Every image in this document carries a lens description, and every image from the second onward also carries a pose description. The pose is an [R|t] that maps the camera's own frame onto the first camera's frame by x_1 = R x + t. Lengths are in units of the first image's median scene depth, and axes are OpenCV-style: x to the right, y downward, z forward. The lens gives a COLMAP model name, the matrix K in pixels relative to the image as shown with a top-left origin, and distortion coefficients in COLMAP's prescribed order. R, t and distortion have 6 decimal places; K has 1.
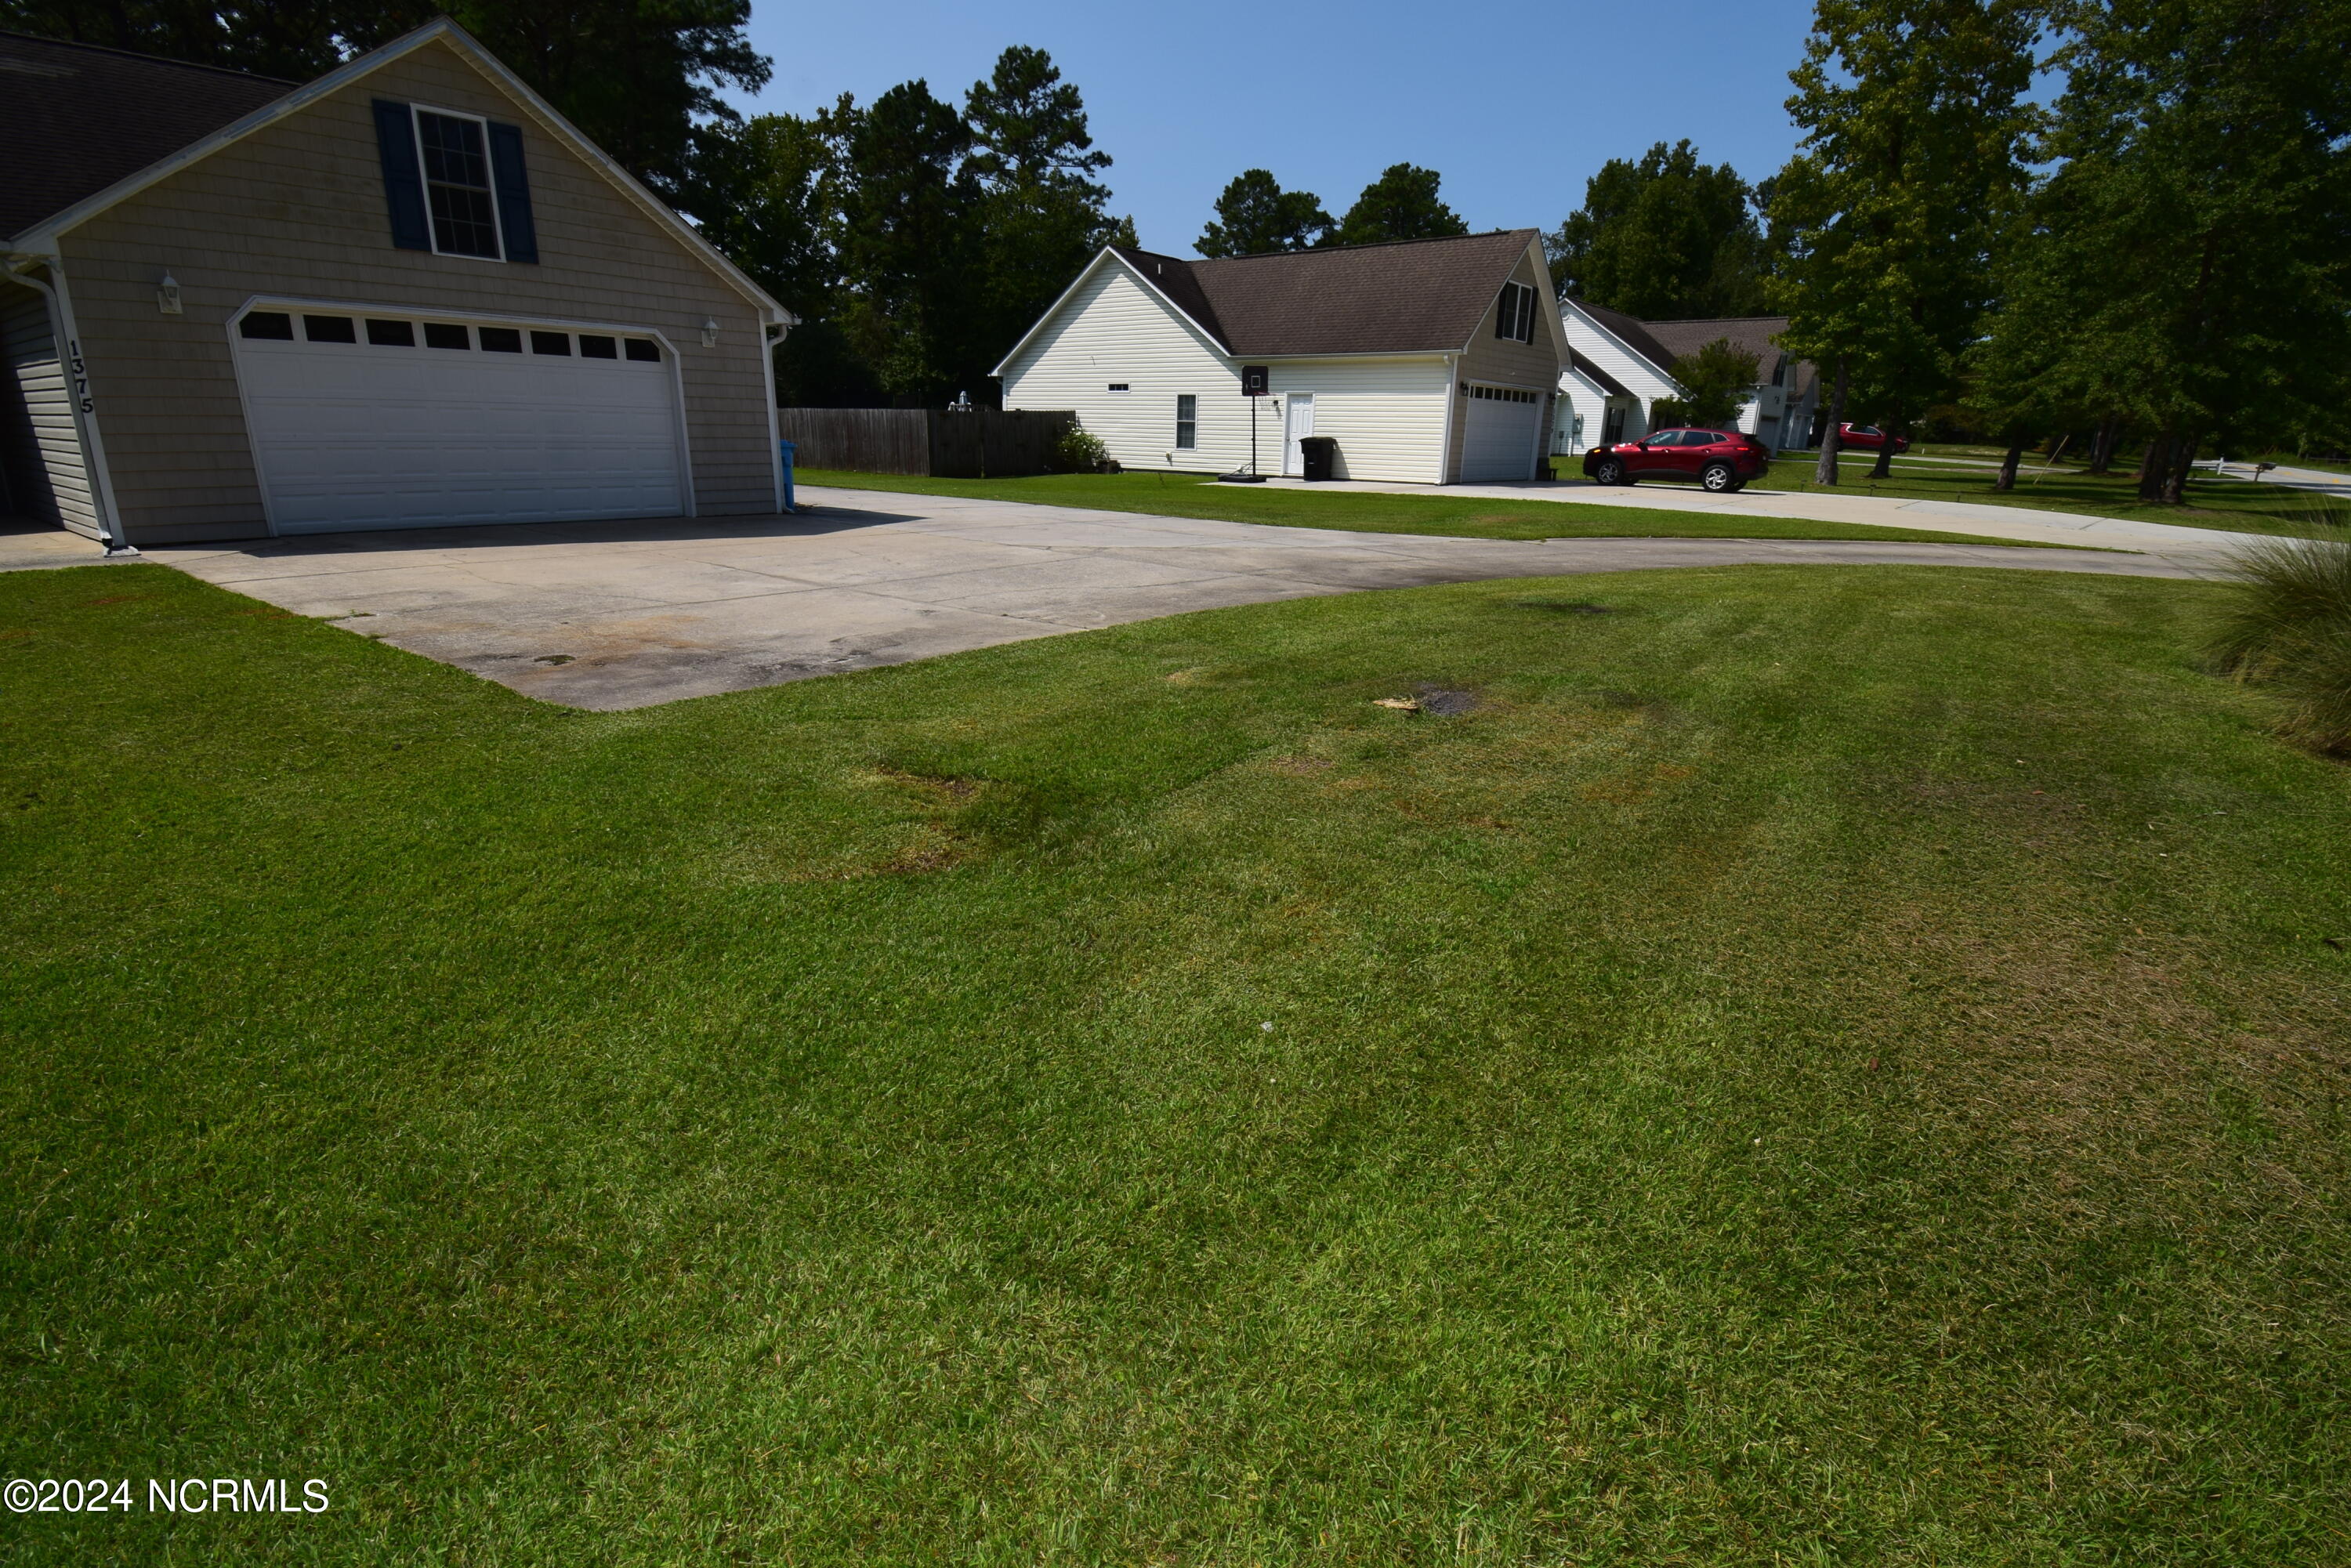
lens RADIAL K [[1095.3, 0, 1187.7], [0, 1095.3, 790.0], [0, 0, 1]] dist [0.022454, -0.028239]
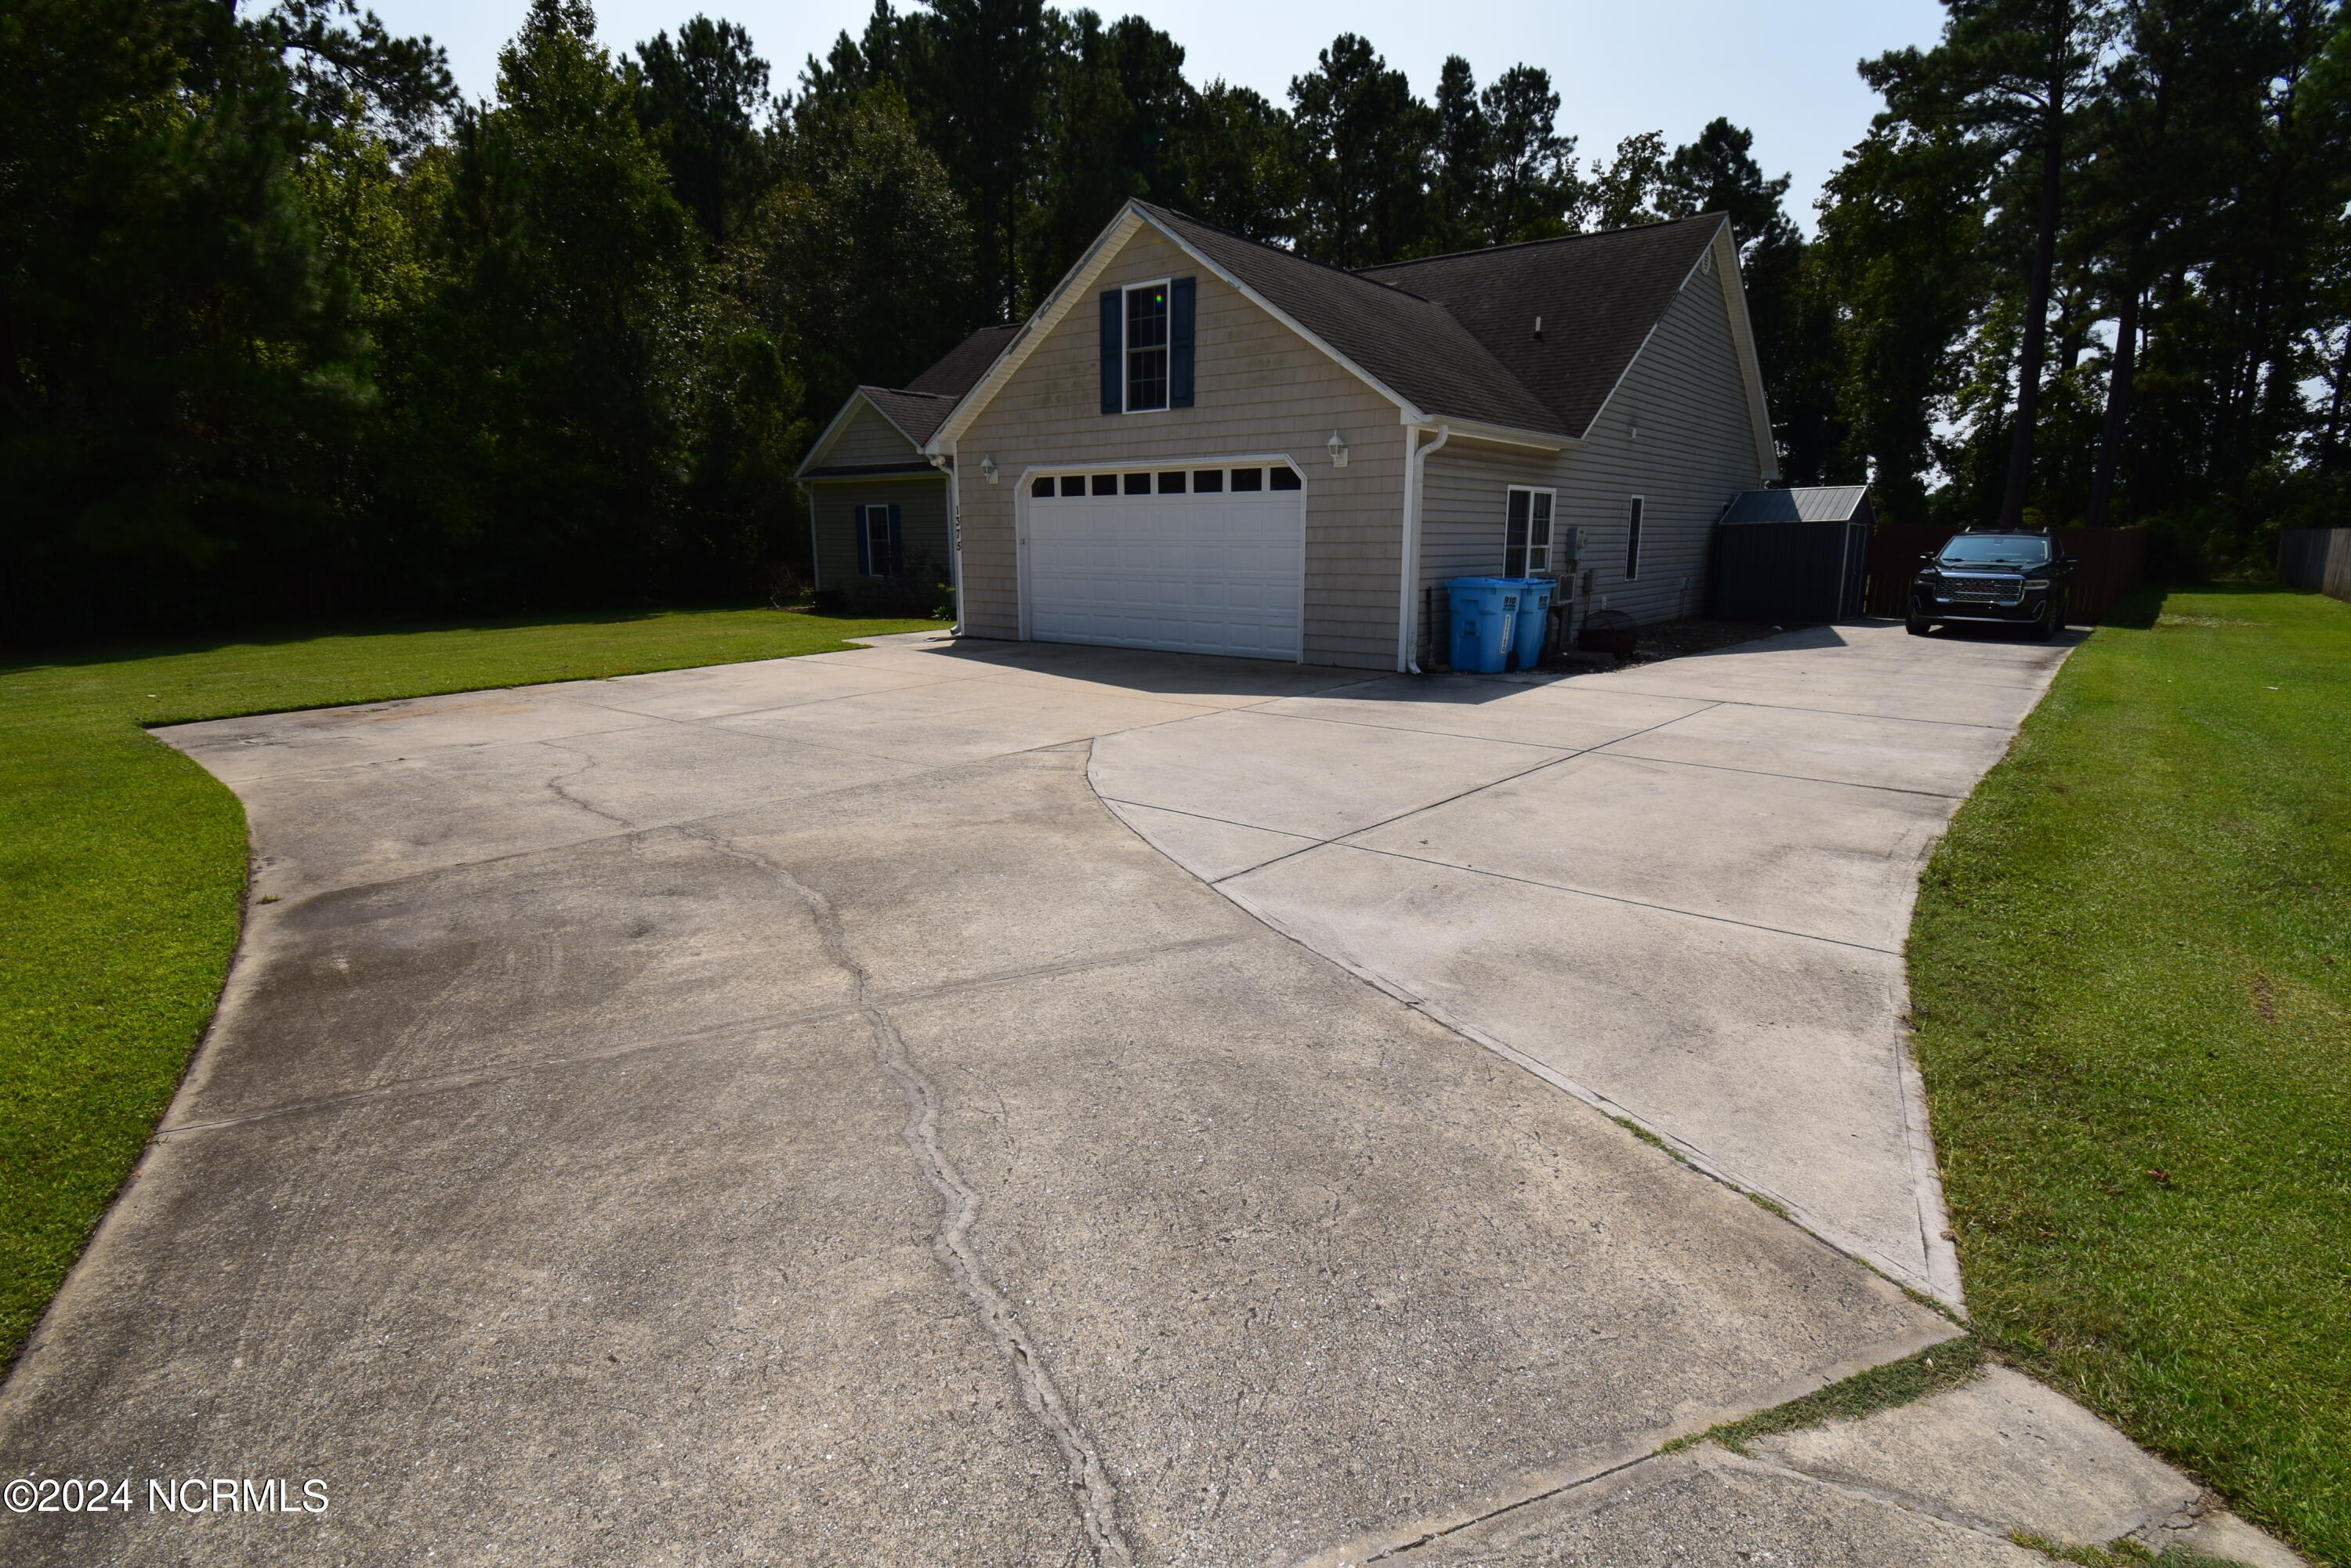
lens RADIAL K [[1140.5, 0, 1185.1], [0, 1140.5, 787.5], [0, 0, 1]] dist [0.019964, -0.029110]
pose [[-0.021499, 0.193321, -0.980900, 0.798423], [-0.308114, 0.932091, 0.190454, -0.546576], [0.951107, 0.306323, 0.039525, 1.658102]]
